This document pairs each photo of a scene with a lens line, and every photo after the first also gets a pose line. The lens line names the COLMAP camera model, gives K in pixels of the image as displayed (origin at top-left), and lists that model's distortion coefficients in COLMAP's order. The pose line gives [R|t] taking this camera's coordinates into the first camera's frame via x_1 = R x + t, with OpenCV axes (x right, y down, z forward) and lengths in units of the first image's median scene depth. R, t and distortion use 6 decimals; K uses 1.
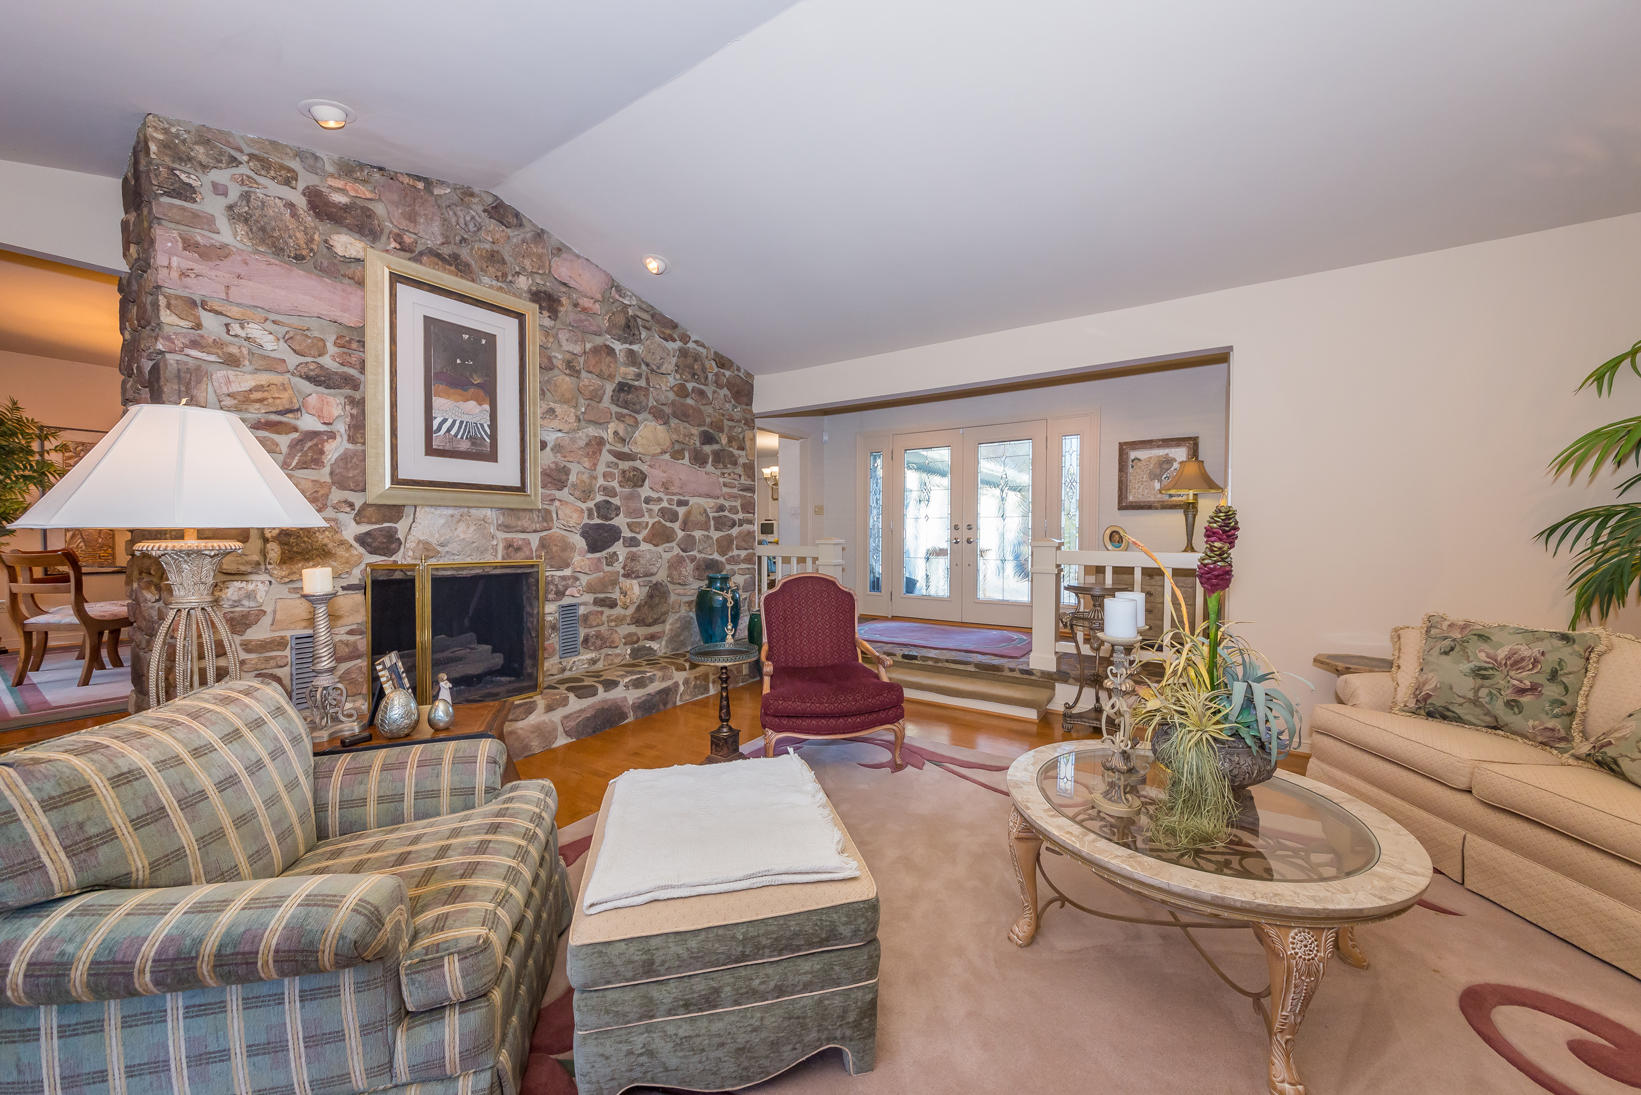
lens RADIAL K [[574.9, 0, 819.6], [0, 574.9, 545.4], [0, 0, 1]] dist [0.000341, 0.000015]
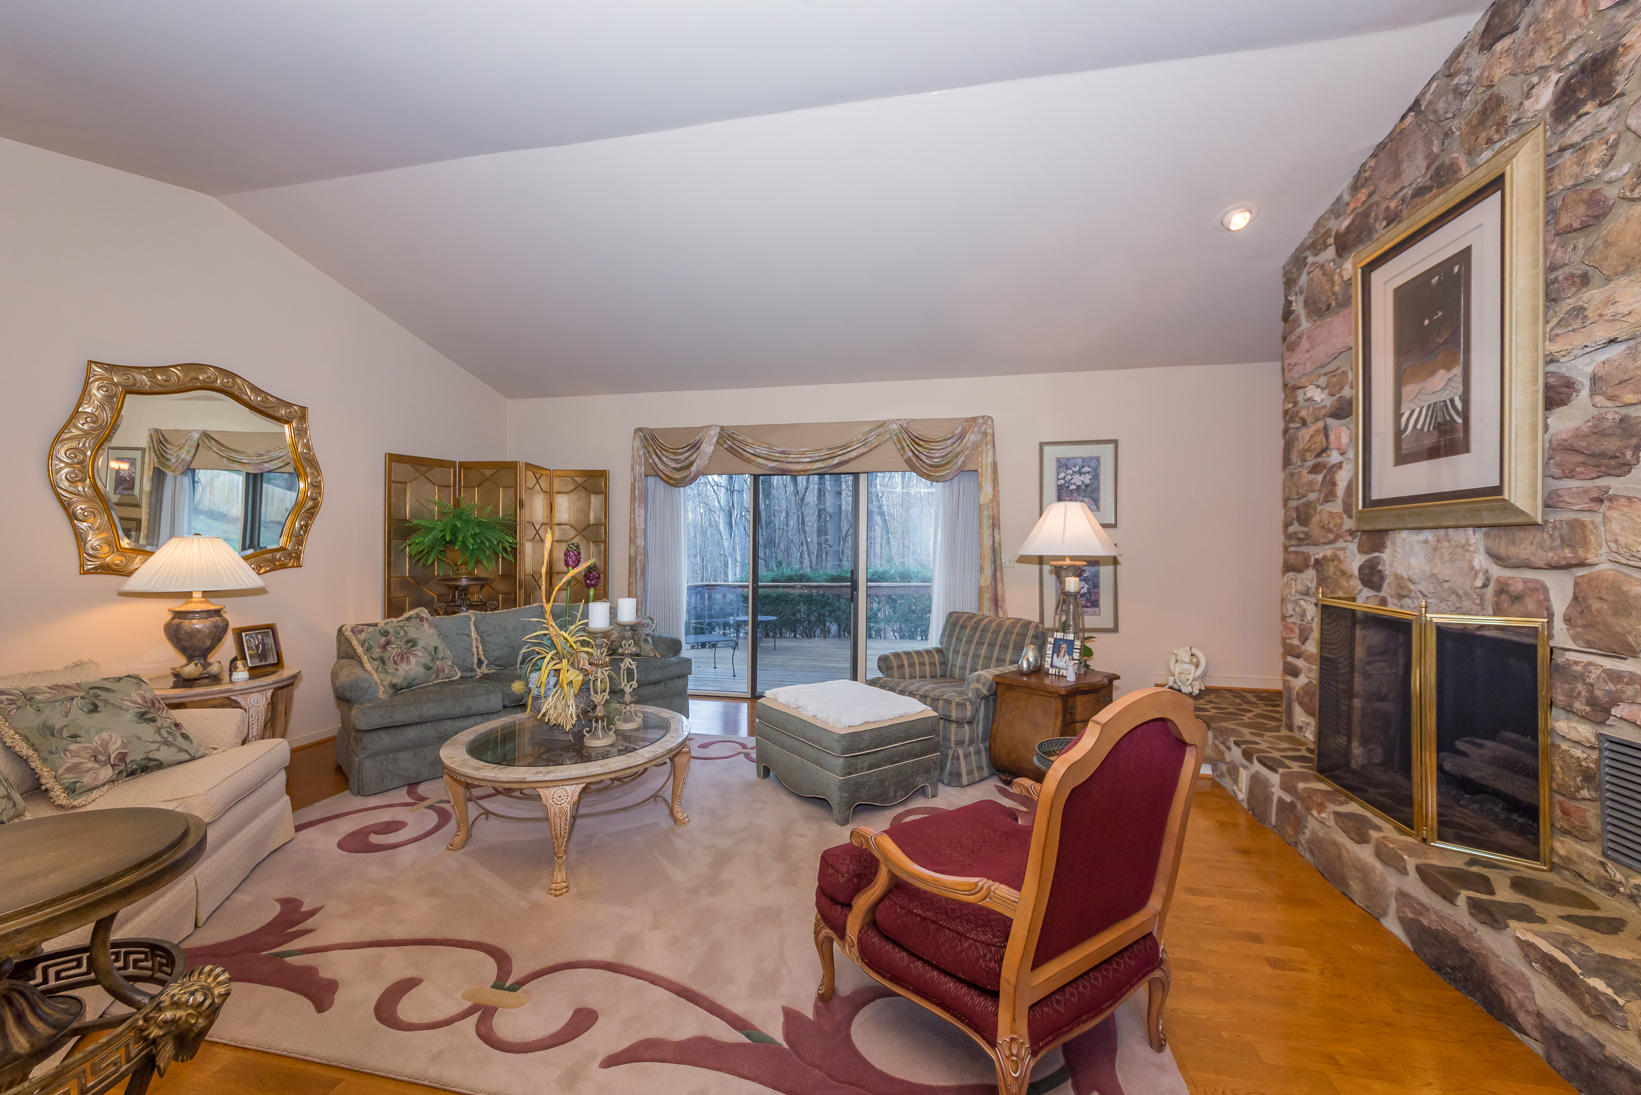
lens RADIAL K [[574.9, 0, 819.6], [0, 574.9, 545.4], [0, 0, 1]] dist [0.000341, 0.000015]
pose [[-0.921773, -0.008489, -0.387636, 0.327629], [-0.016858, 0.999692, 0.018194, -0.046788], [0.387363, 0.023305, -0.921633, 1.363938]]
